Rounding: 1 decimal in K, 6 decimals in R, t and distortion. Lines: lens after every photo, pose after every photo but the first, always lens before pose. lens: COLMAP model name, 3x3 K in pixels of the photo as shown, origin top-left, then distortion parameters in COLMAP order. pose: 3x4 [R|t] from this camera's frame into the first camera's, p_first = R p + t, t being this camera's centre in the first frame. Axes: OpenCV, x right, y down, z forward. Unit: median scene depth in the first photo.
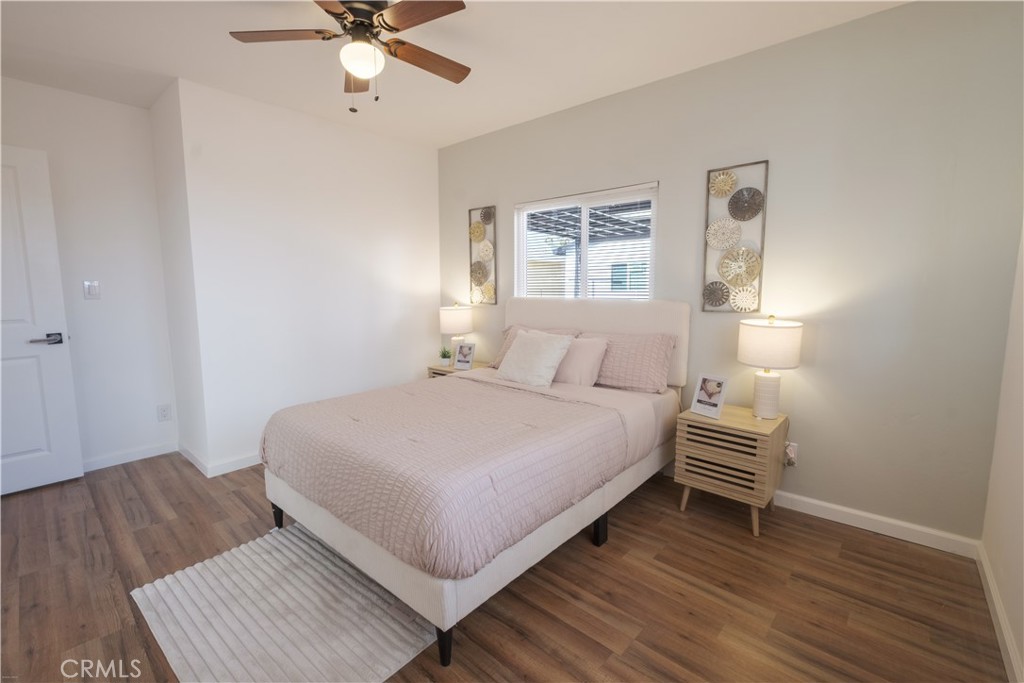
lens RADIAL K [[448.9, 0, 503.8], [0, 448.9, 338.8], [0, 0, 1]] dist [-0.003339, -0.000012]
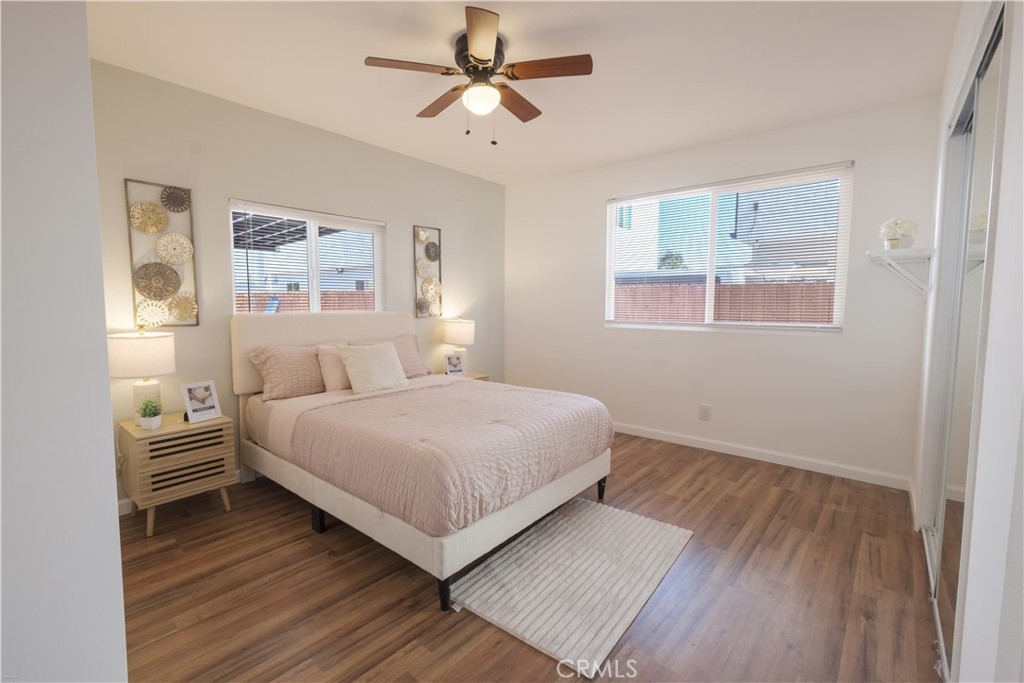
lens RADIAL K [[449.3, 0, 498.7], [0, 449.3, 338.0], [0, 0, 1]] dist [0.026298, -0.000055]
pose [[-0.003968, -0.082262, 0.996603, -0.954279], [0.114972, 0.989964, 0.082172, -0.076664], [-0.993361, 0.114908, 0.005529, 0.650849]]
